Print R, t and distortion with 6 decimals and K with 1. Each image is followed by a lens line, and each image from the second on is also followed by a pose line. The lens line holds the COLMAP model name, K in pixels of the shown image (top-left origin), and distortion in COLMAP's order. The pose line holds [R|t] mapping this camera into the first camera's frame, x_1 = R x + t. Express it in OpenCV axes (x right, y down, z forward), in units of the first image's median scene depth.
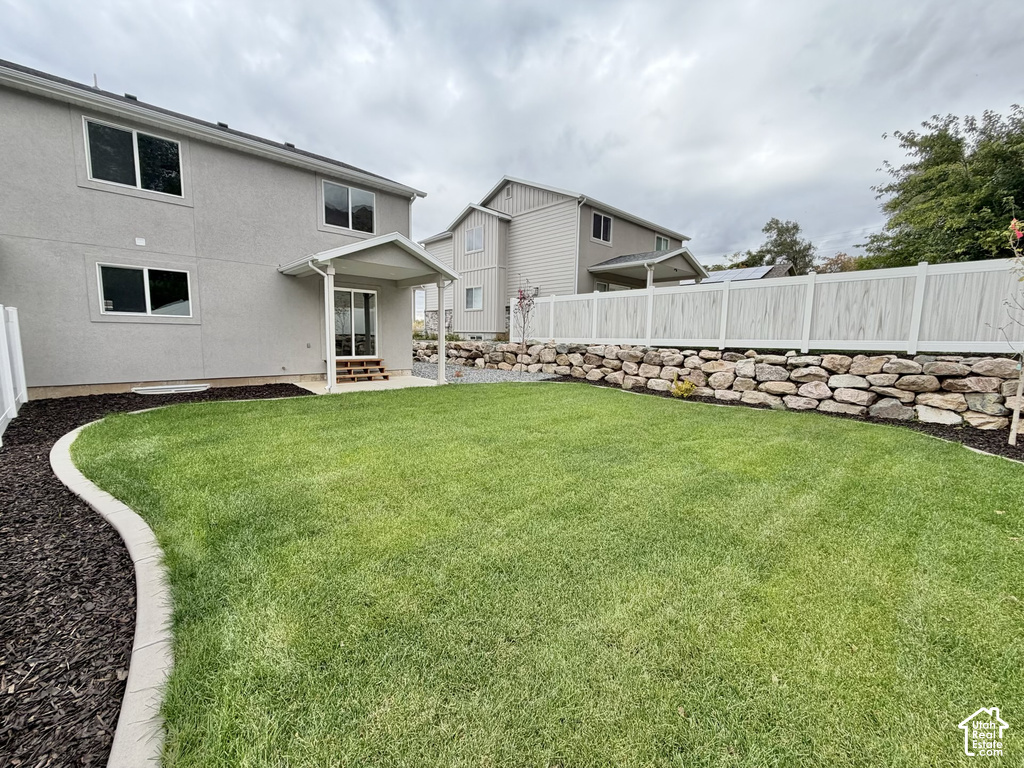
lens RADIAL K [[406.5, 0, 509.0], [0, 406.5, 382.8], [0, 0, 1]] dist [0.001176, -0.000122]
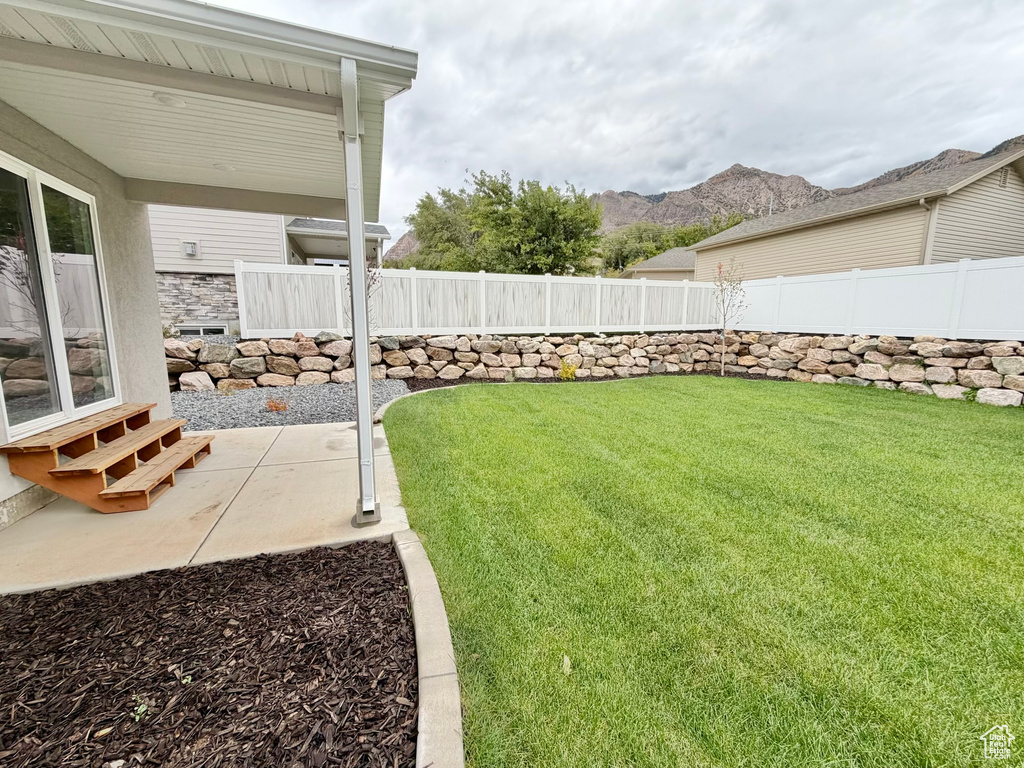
lens RADIAL K [[406.5, 0, 509.0], [0, 406.5, 382.8], [0, 0, 1]] dist [0.001176, -0.000122]
pose [[0.374961, -0.146153, 0.915447, -0.532291], [0.113781, 0.987284, 0.111018, -0.081167], [-0.920032, 0.062533, 0.386822, 0.609428]]
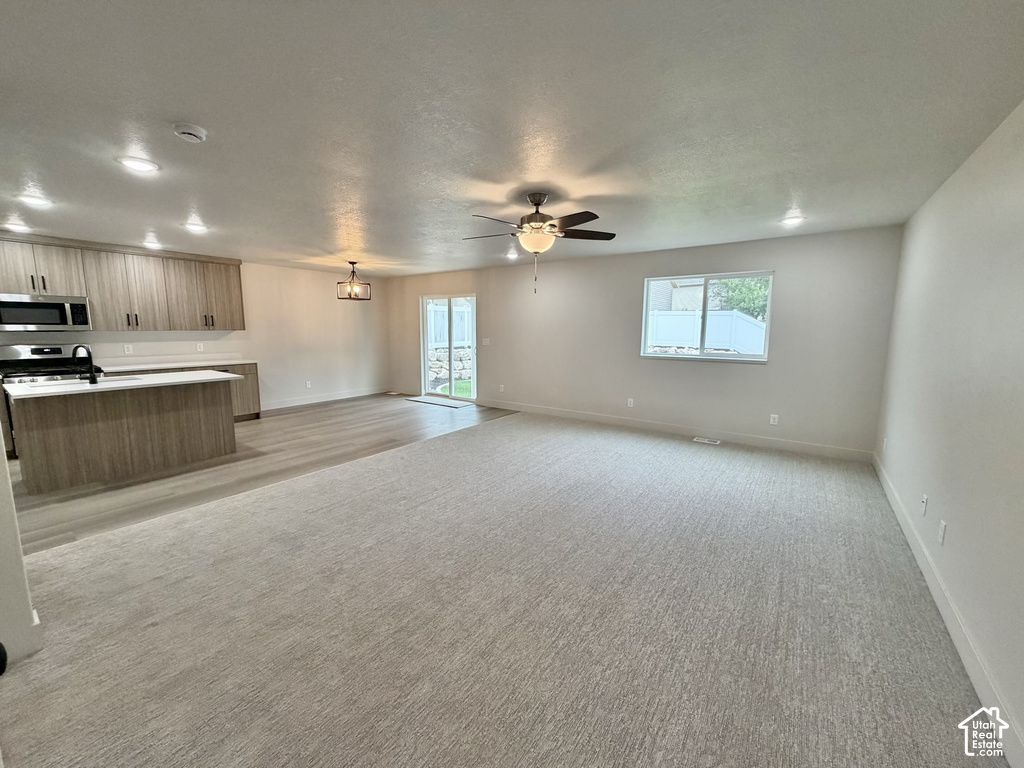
lens RADIAL K [[406.5, 0, 509.0], [0, 406.5, 382.8], [0, 0, 1]] dist [0.001176, -0.000122]
pose [[-0.202360, -0.151973, 0.967447, -1.022299], [0.106370, 0.978630, 0.175979, -0.188460], [-0.973517, 0.138518, -0.181870, 1.029676]]
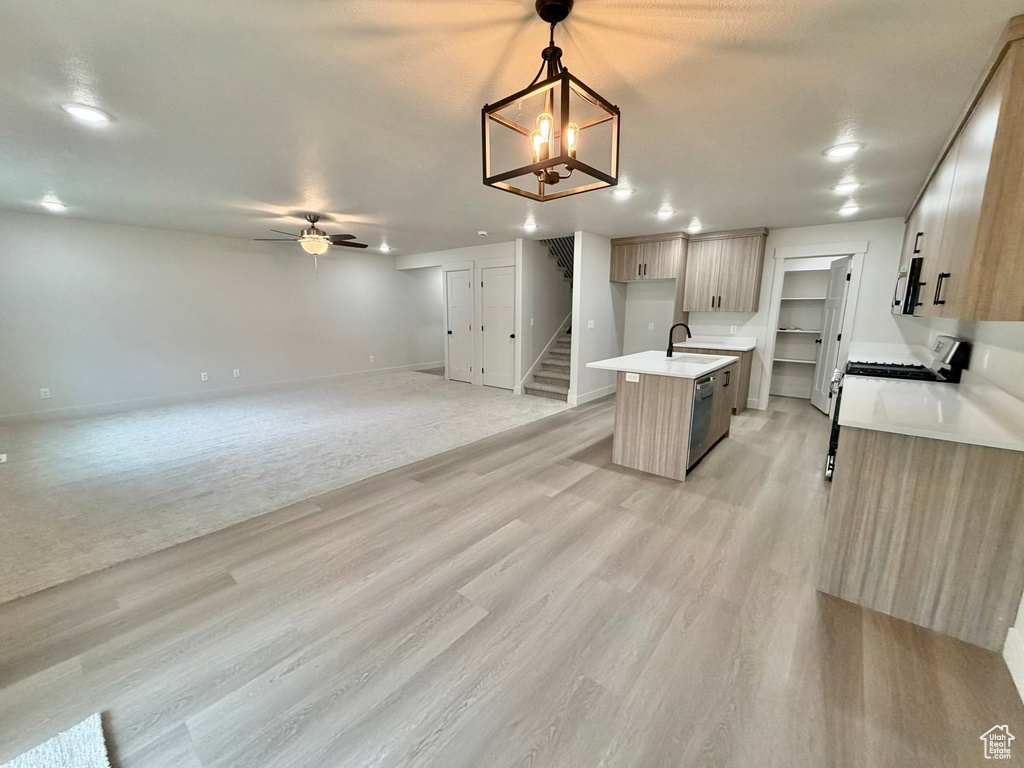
lens RADIAL K [[407.4, 0, 504.8], [0, 407.4, 386.3], [0, 0, 1]] dist [0.000311, 0.000022]
pose [[0.126565, 0.171420, -0.977034, -0.356398], [-0.116939, 0.980665, 0.156909, -0.180443], [0.985041, 0.094394, 0.144164, 1.085840]]
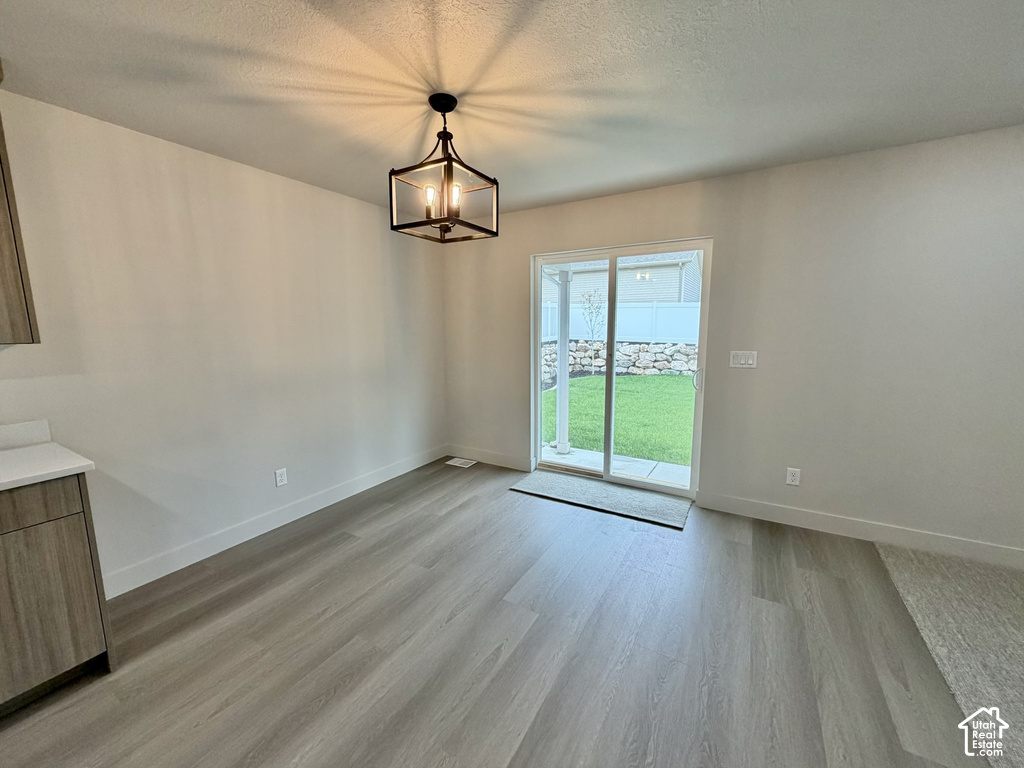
lens RADIAL K [[406.5, 0, 509.0], [0, 406.5, 382.8], [0, 0, 1]] dist [0.001176, -0.000122]
pose [[-0.284685, -0.151691, 0.946543, -0.635987], [0.114802, 0.974900, 0.190764, -0.193432], [-0.951722, 0.162973, -0.260125, 1.136506]]
